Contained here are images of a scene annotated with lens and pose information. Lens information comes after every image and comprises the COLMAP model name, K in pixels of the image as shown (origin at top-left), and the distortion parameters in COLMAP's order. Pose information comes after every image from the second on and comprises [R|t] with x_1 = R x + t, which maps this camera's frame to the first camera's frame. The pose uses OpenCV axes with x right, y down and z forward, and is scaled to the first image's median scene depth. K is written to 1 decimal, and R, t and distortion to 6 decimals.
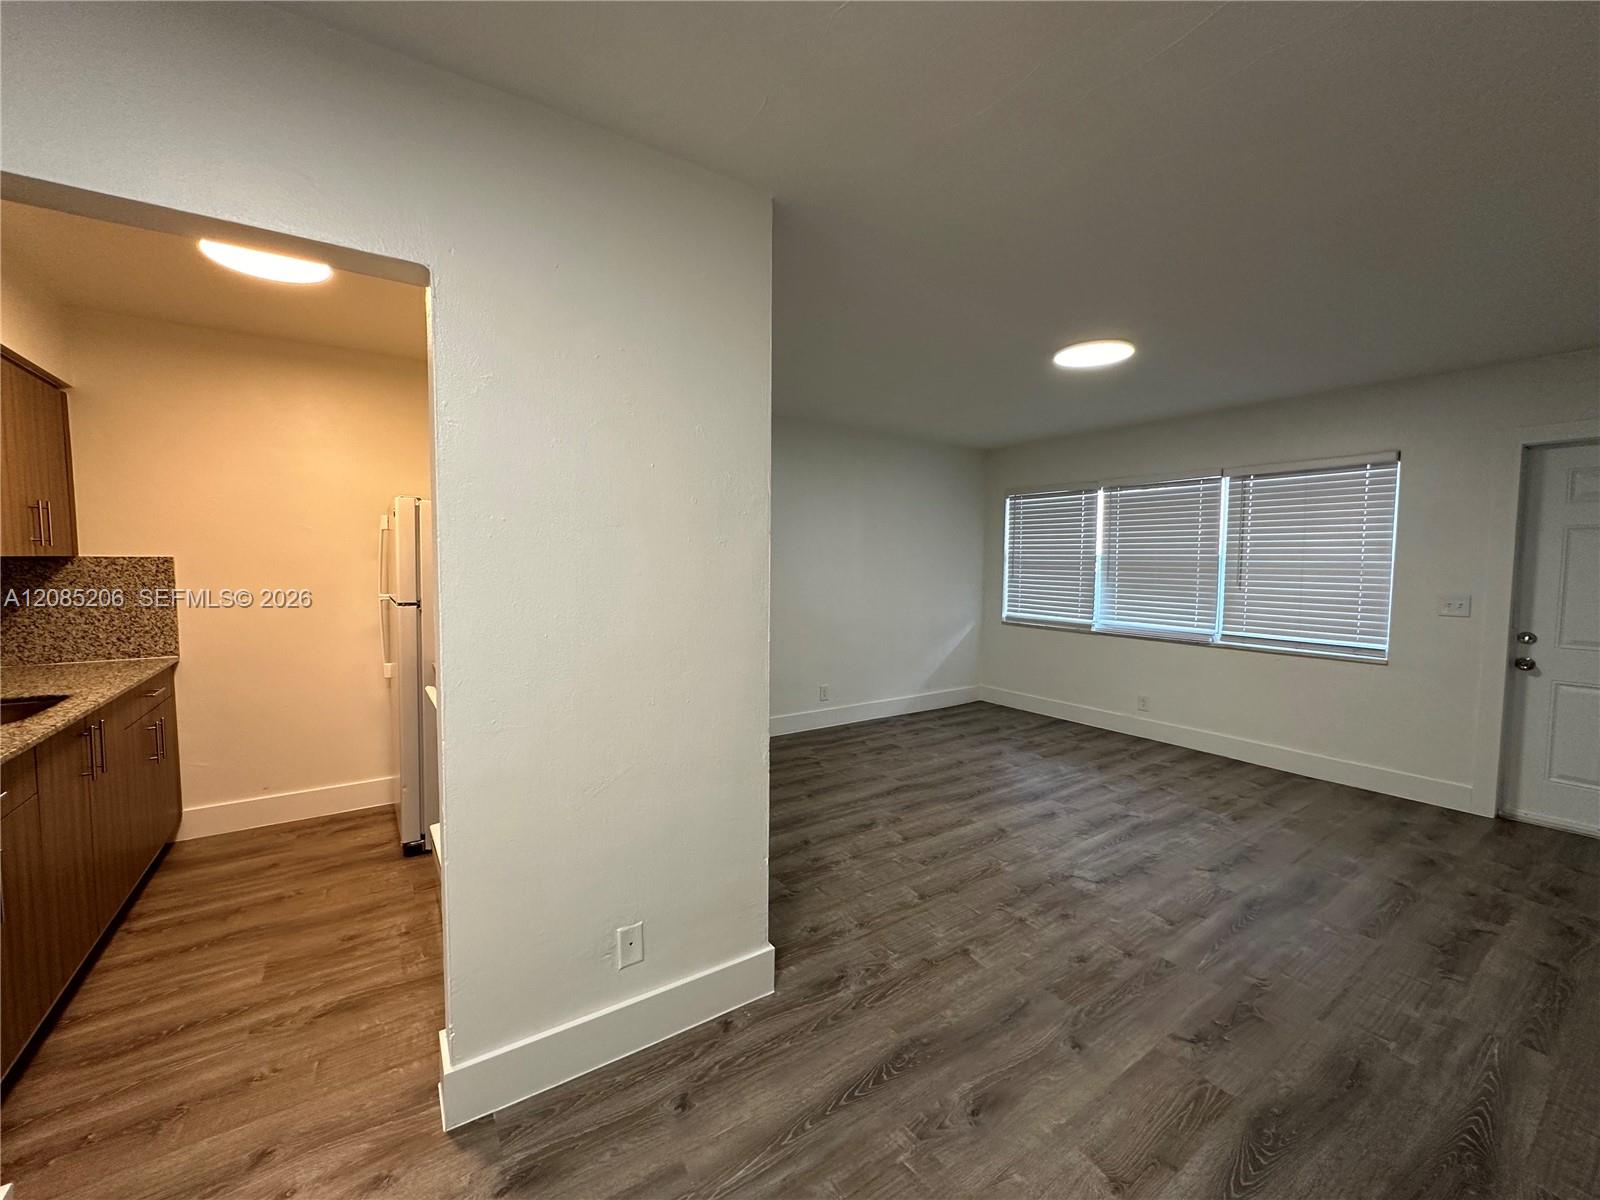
lens RADIAL K [[636.0, 0, 798.2], [0, 636.0, 597.0], [0, 0, 1]] dist [-0.002171, 0.000050]
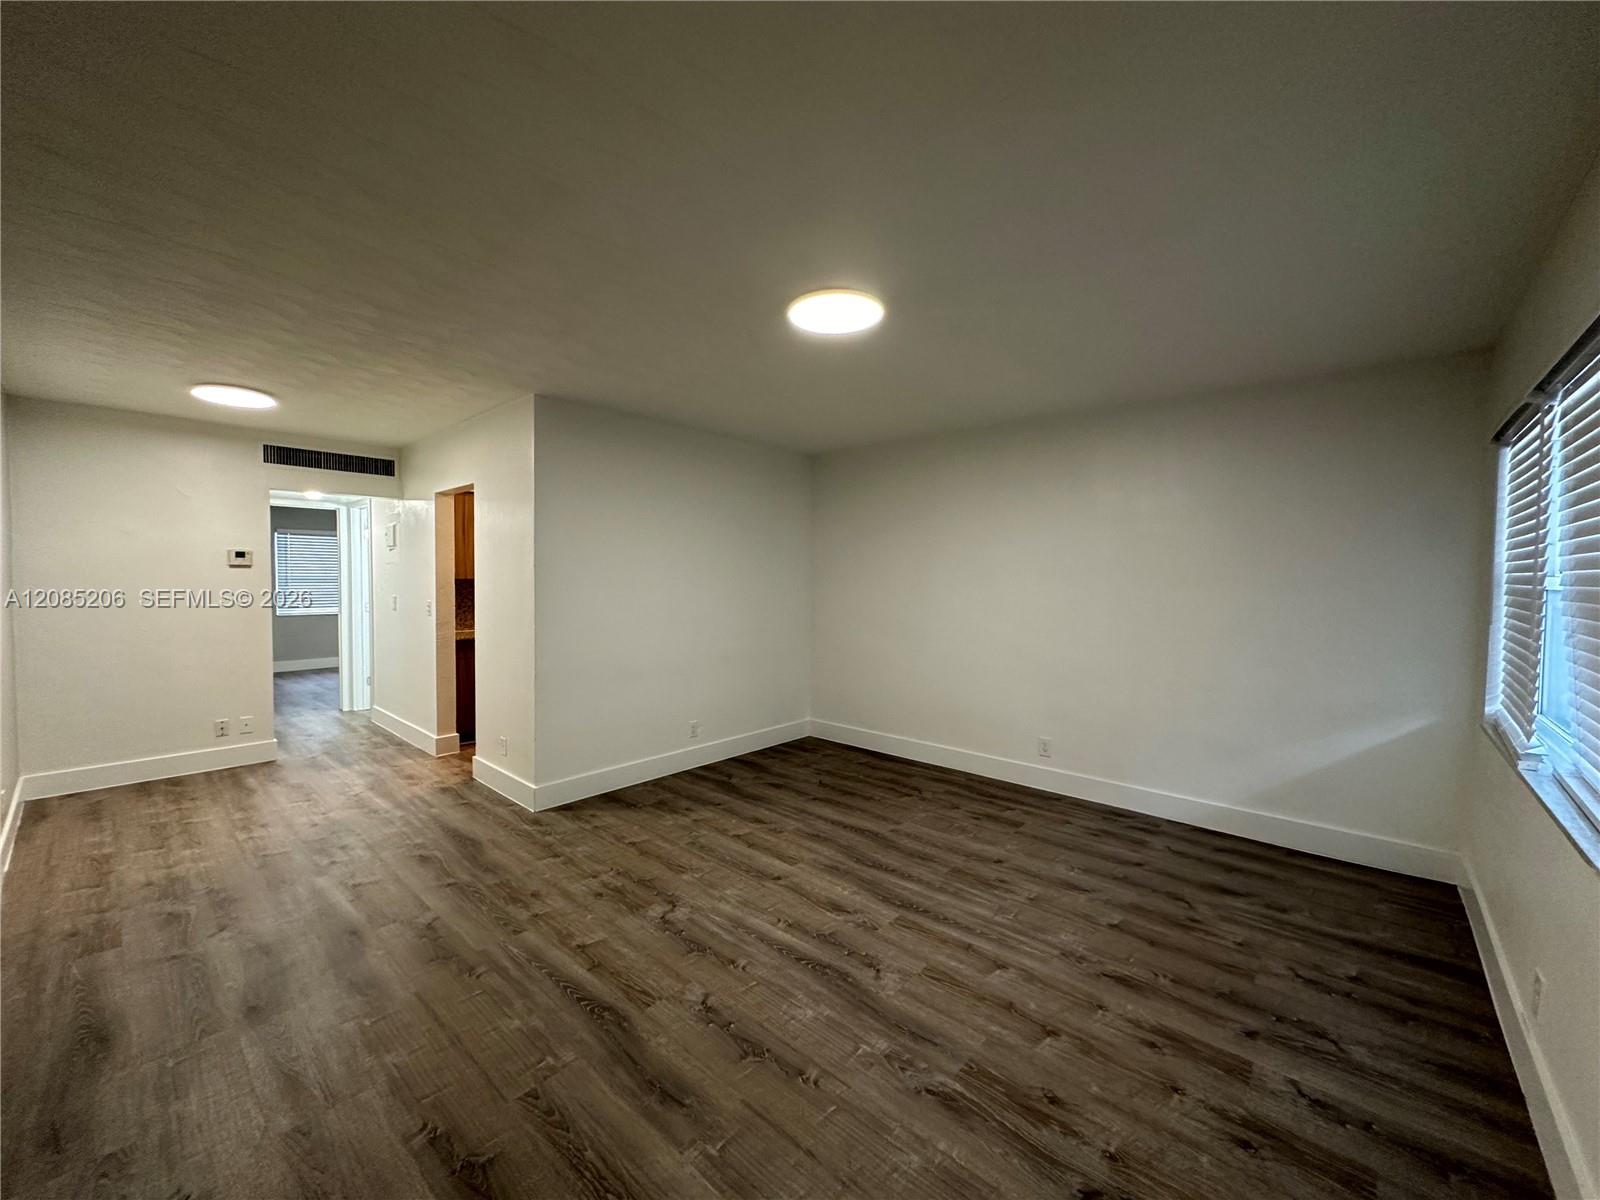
lens RADIAL K [[636.0, 0, 793.8], [0, 636.0, 615.8], [0, 0, 1]] dist [-0.002171, 0.000050]
pose [[0.233509, 0.054071, -0.970850, 1.139961], [-0.063168, 0.997187, 0.040345, -0.042080], [0.970301, 0.051906, 0.236268, 0.759068]]
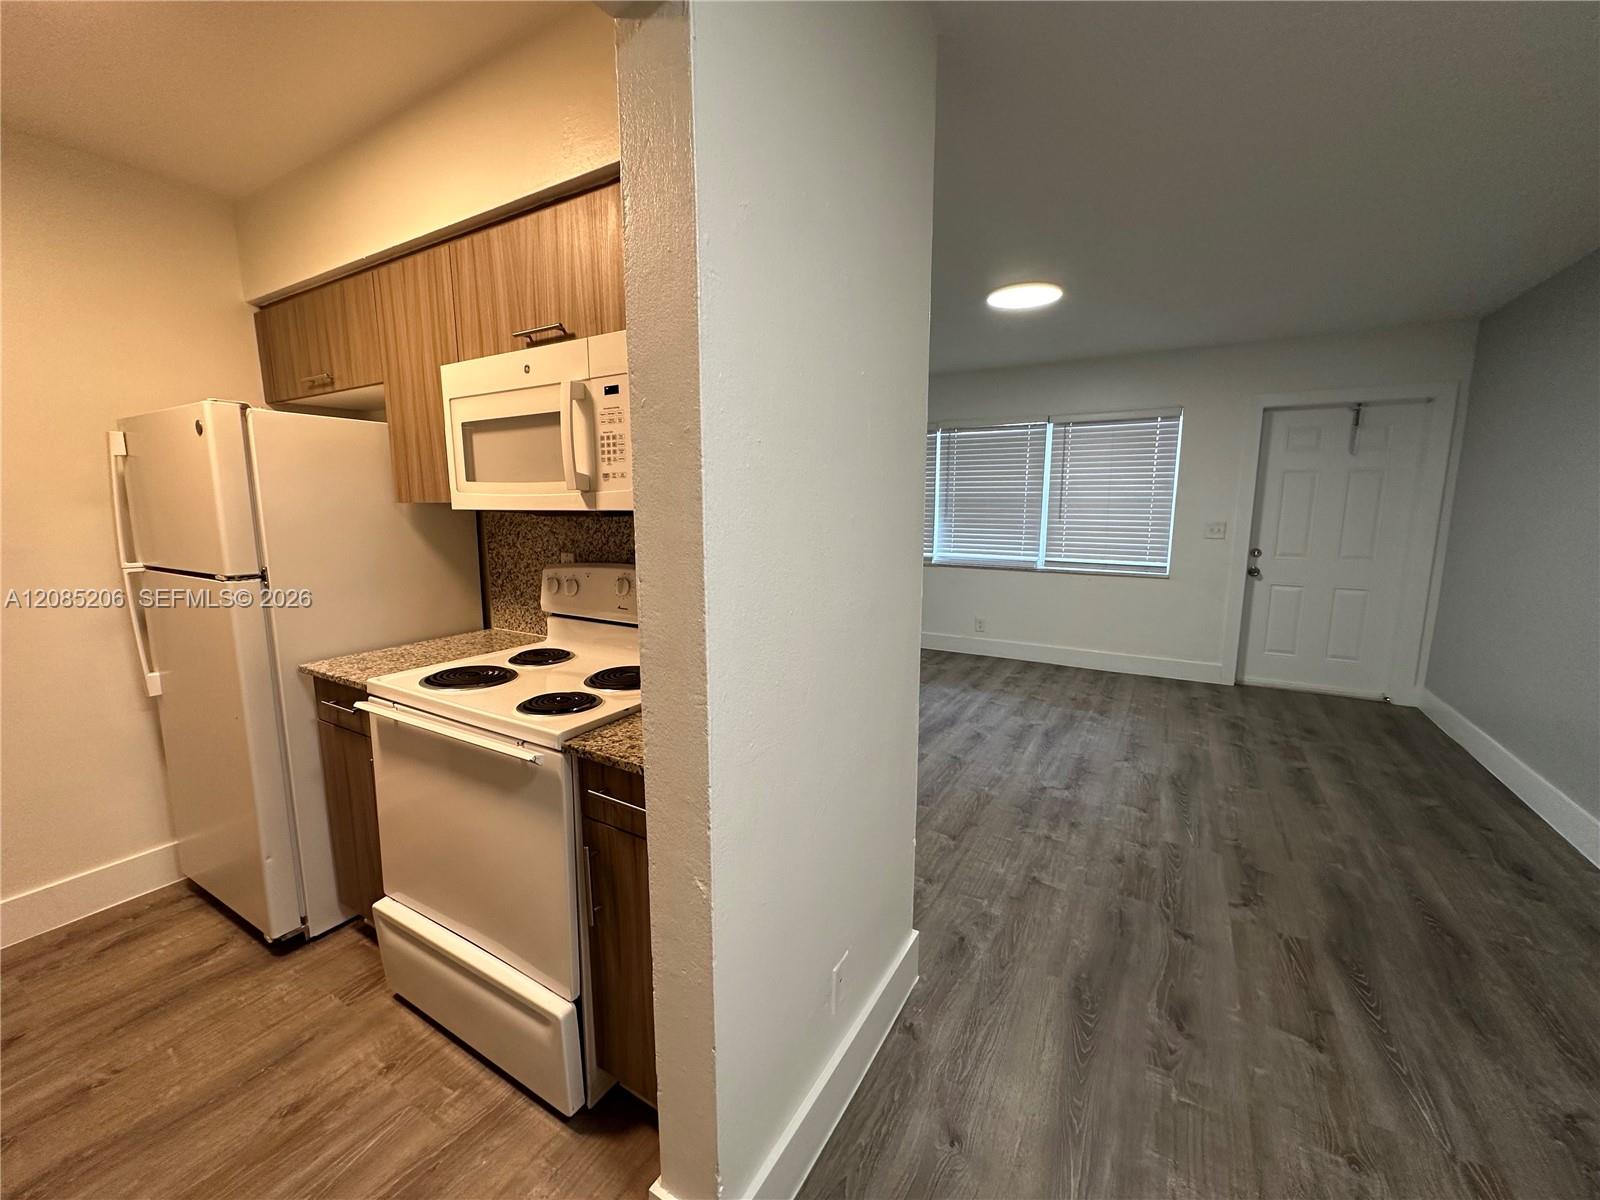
lens RADIAL K [[636.0, 0, 797.7], [0, 636.0, 597.7], [0, 0, 1]] dist [-0.002171, 0.000050]
pose [[0.907042, -0.073225, 0.414623, -0.319758], [0.033040, 0.994103, 0.103286, -0.012720], [-0.419741, -0.079985, 0.904113, 0.172967]]
